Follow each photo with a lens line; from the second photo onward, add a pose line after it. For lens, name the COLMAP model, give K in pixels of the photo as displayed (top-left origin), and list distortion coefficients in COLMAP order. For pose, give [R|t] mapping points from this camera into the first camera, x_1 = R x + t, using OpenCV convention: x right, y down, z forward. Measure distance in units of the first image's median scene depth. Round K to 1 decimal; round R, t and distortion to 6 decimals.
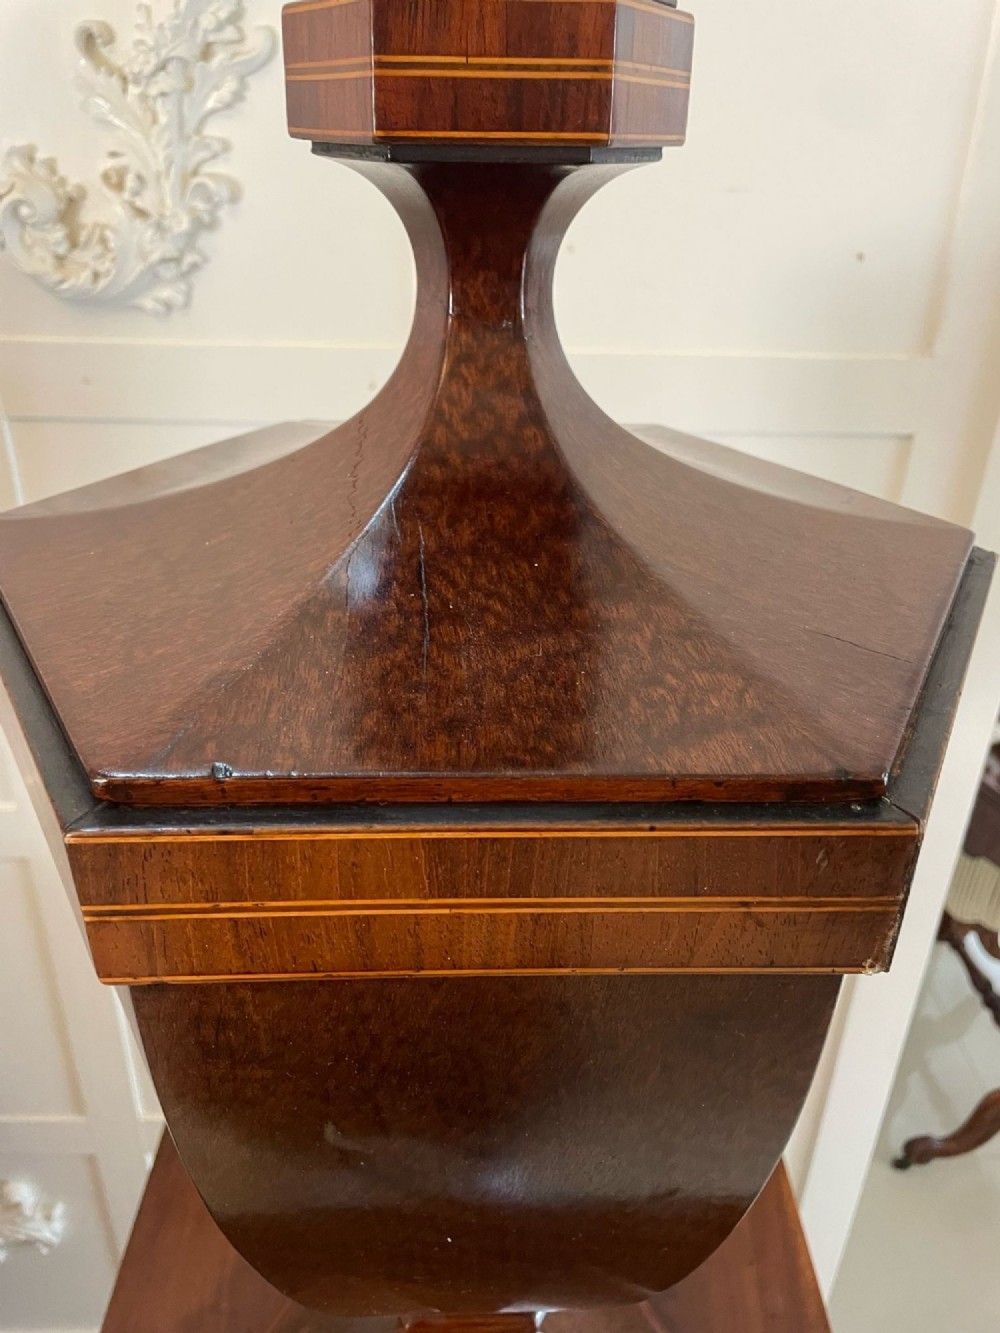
lens RADIAL K [[1004.9, 0, 500.0], [0, 1004.9, 666.5], [0, 0, 1]] dist [0.061706, -0.113026]
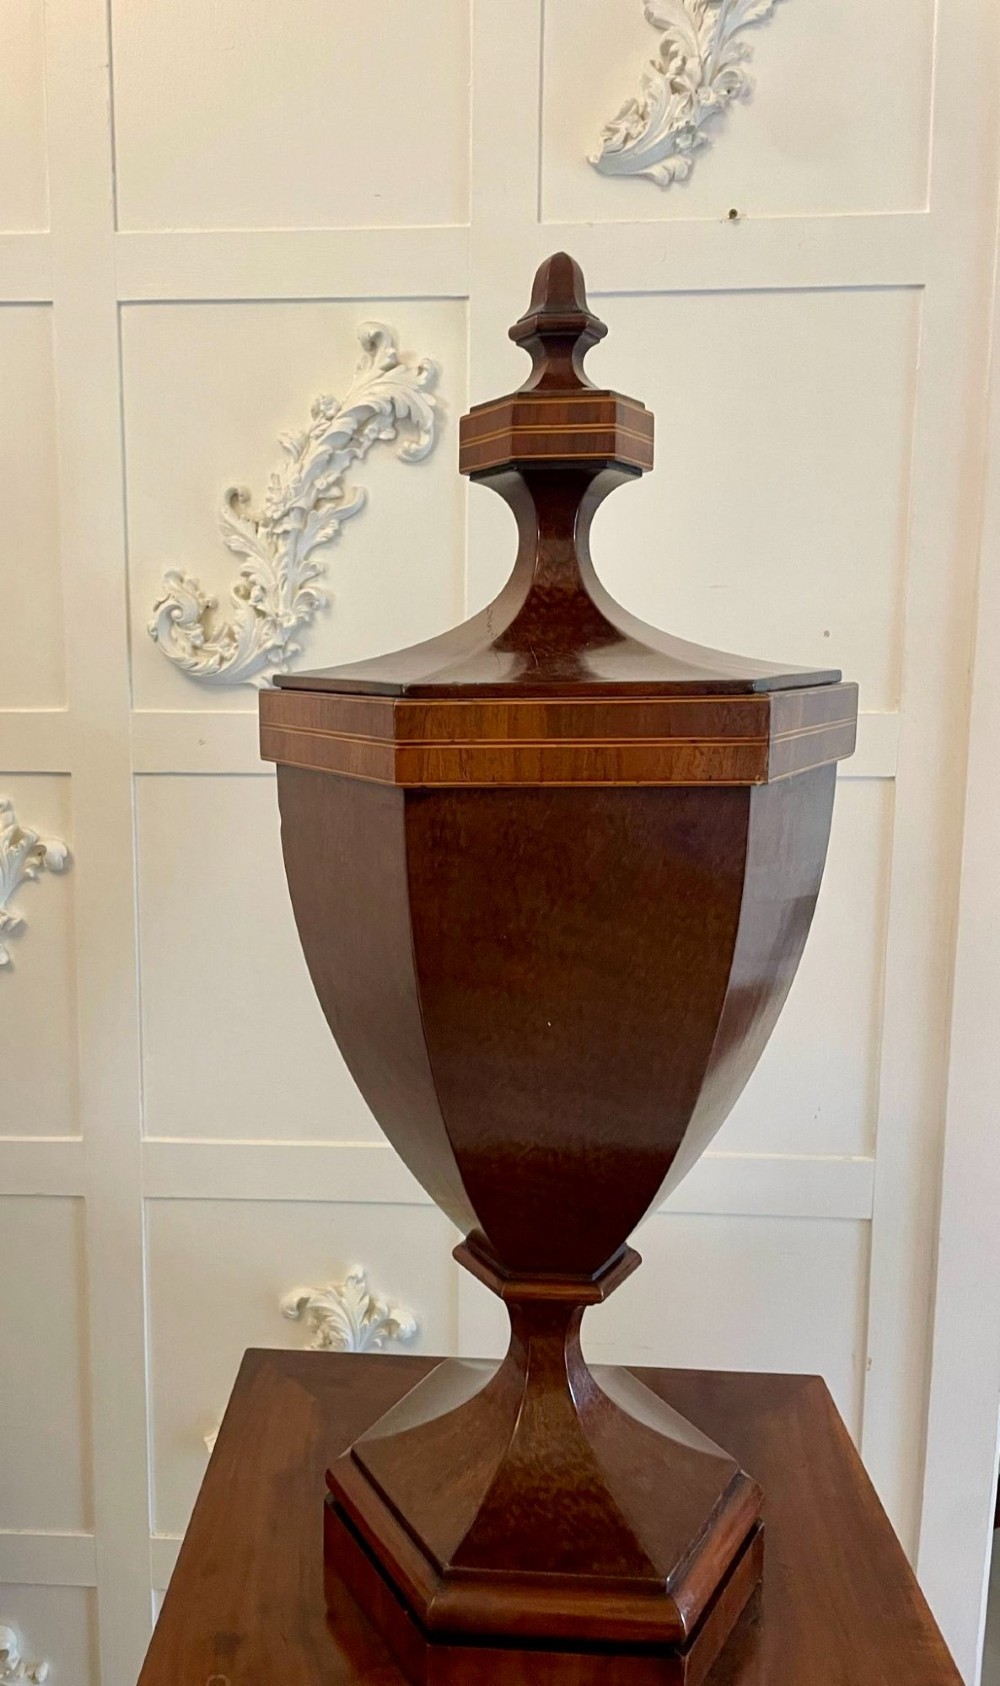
lens RADIAL K [[1254.5, 0, 377.5], [0, 1254.5, 836.2], [0, 0, 1]] dist [0.067849, -0.107059]
pose [[0.995517, -0.015158, -0.093365, -0.137919], [-0.017527, 0.940421, -0.339561, 1.011762], [0.092950, 0.339675, 0.935939, -1.137338]]
